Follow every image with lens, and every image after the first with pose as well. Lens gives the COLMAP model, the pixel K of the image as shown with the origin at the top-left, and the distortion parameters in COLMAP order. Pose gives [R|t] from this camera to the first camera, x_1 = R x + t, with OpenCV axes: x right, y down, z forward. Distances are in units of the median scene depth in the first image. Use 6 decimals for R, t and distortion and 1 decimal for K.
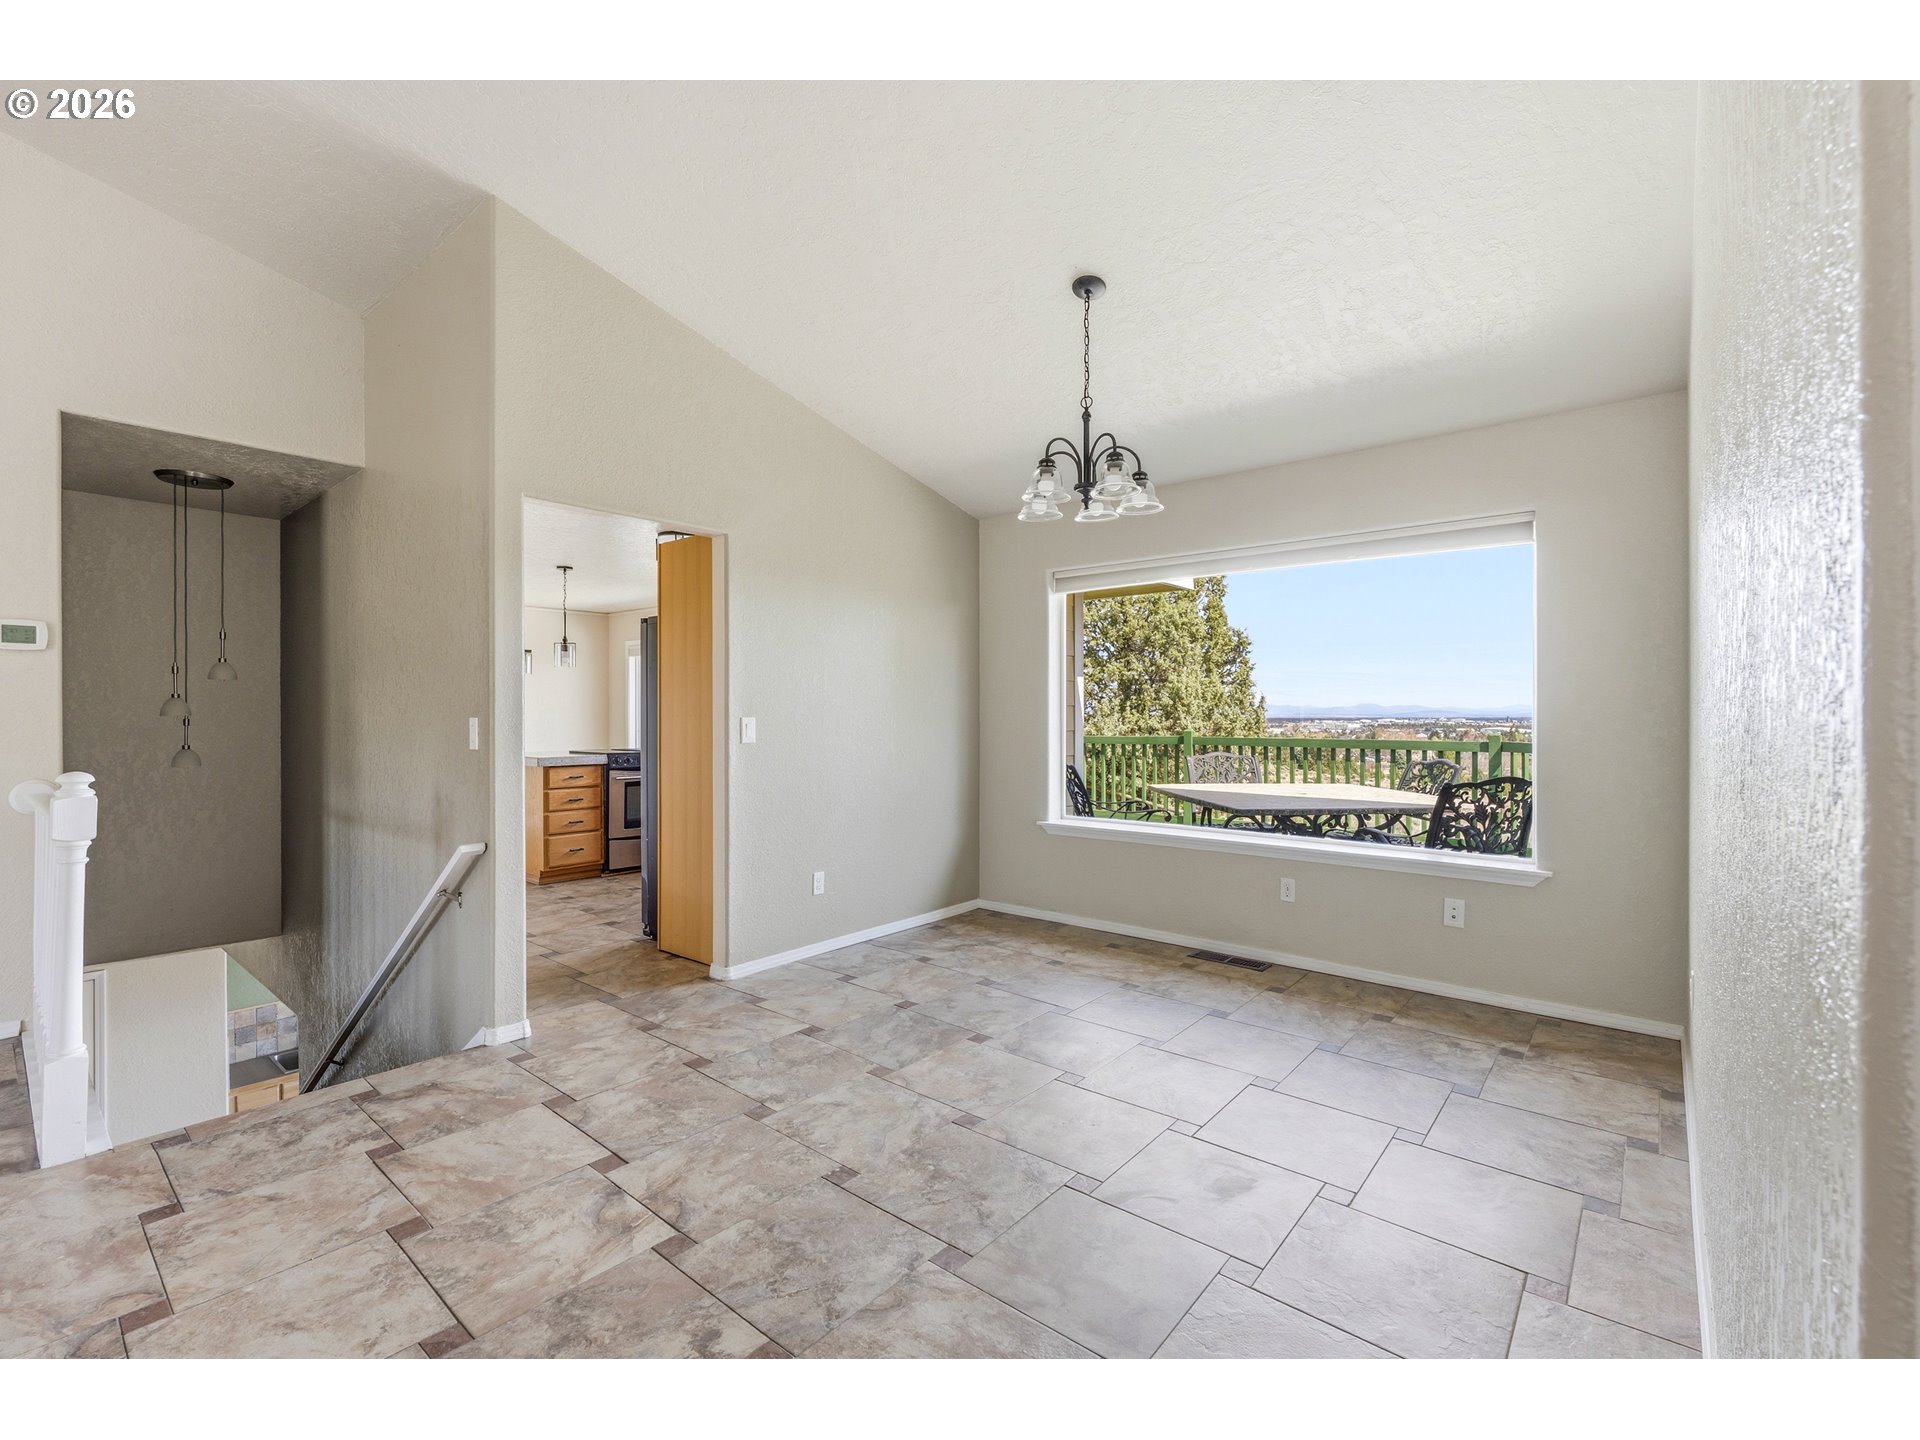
lens RADIAL K [[831.5, 0, 951.3], [0, 831.5, 719.3], [0, 0, 1]] dist [-0.007365, 0.001390]
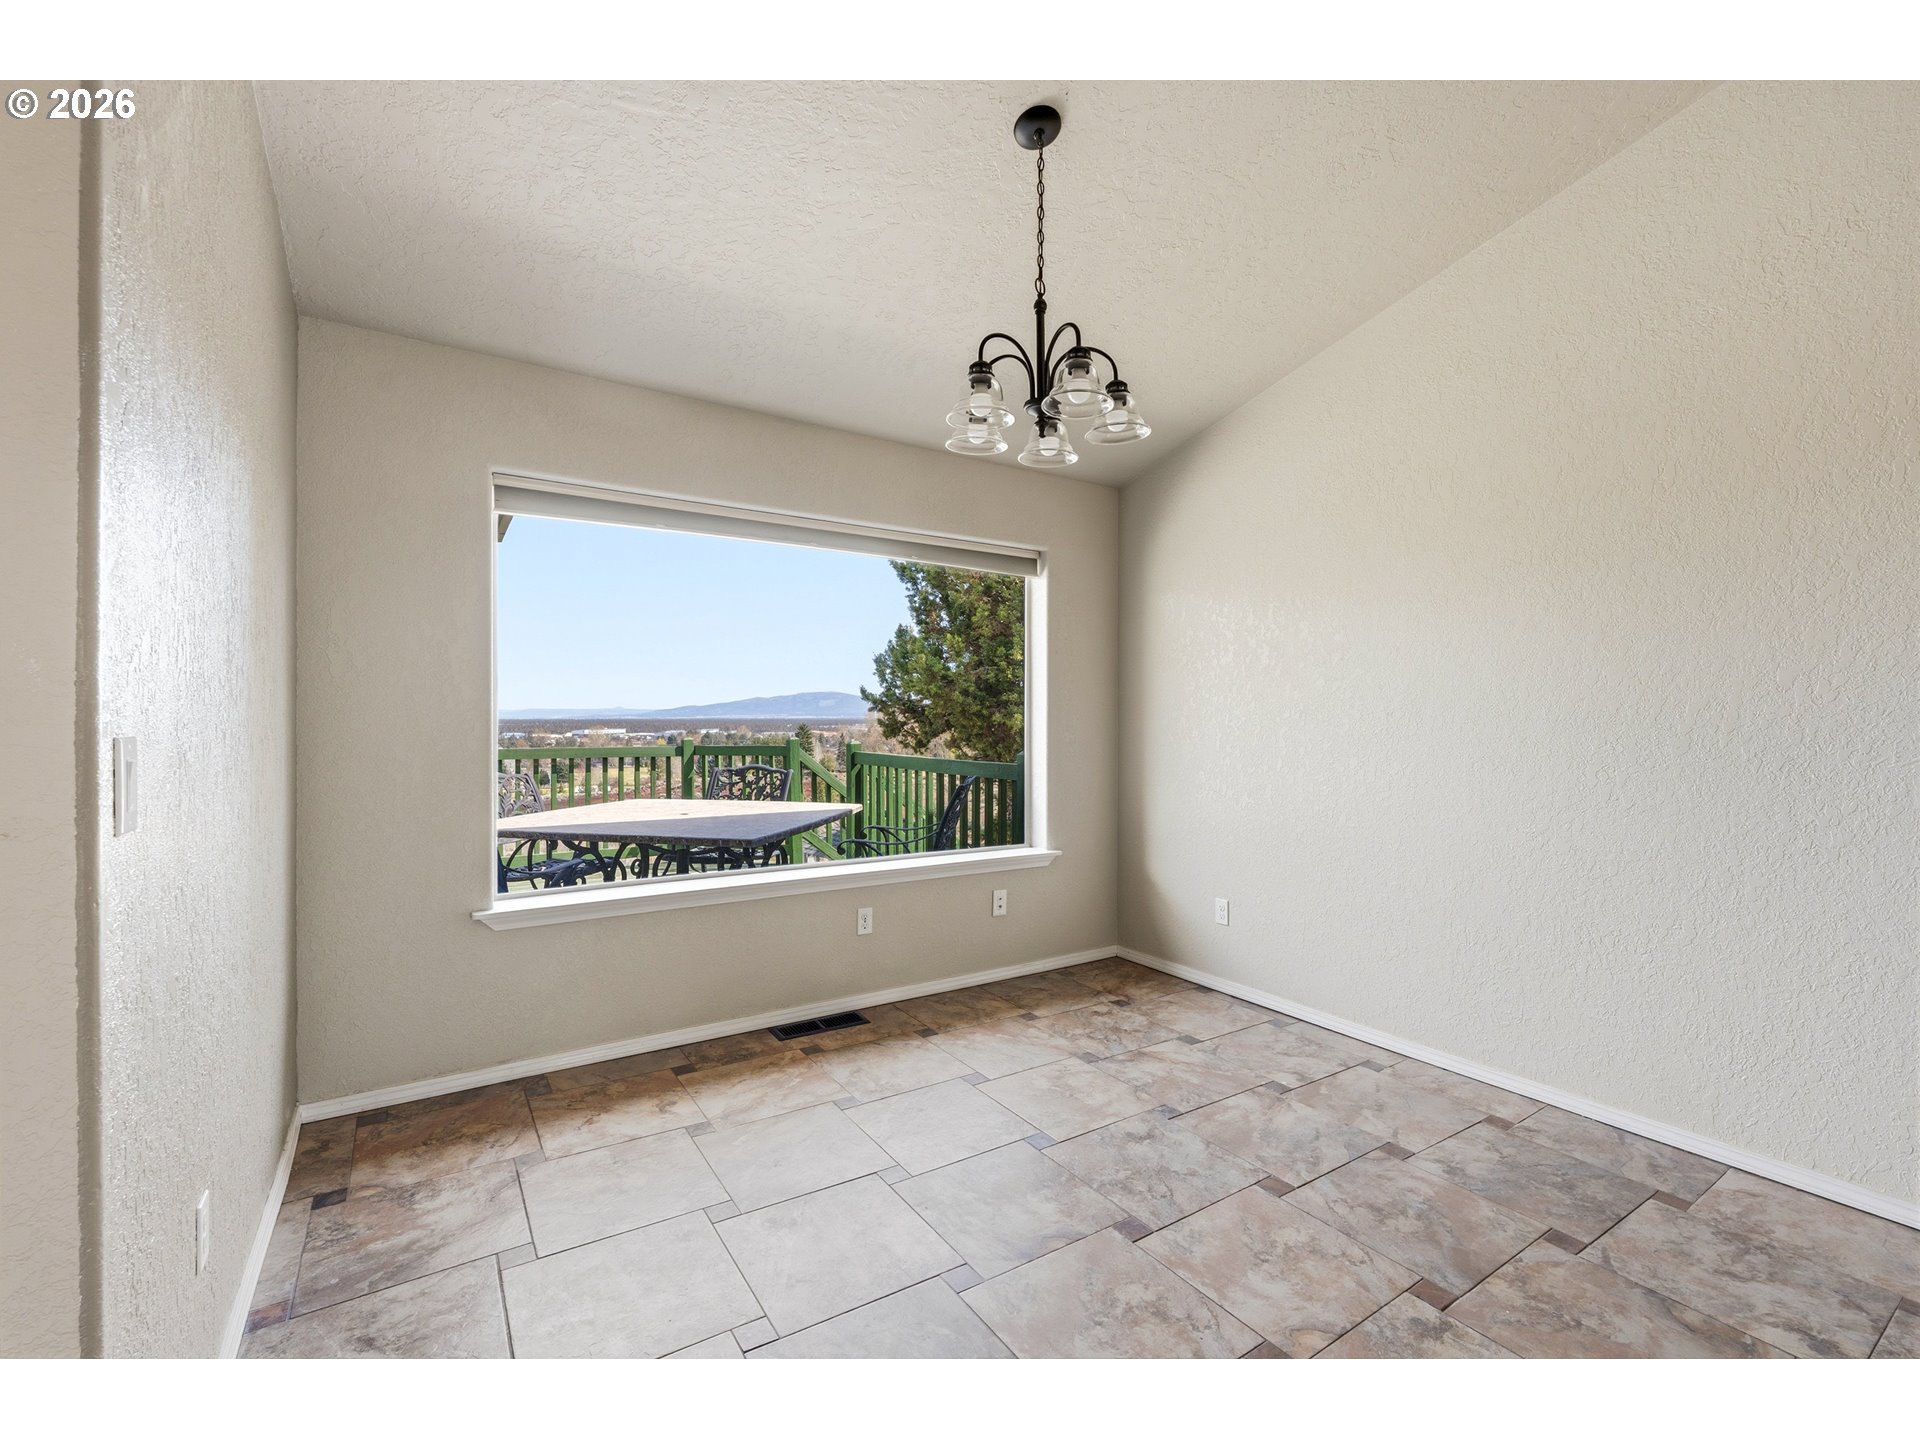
lens RADIAL K [[831.5, 0, 961.0], [0, 831.5, 721.2], [0, 0, 1]] dist [-0.007365, 0.001390]
pose [[0.283021, 0.000568, 0.959114, -0.439254], [0.000093, 1.000000, -0.000619, -0.005934], [-0.959114, 0.000265, 0.283021, 0.699026]]
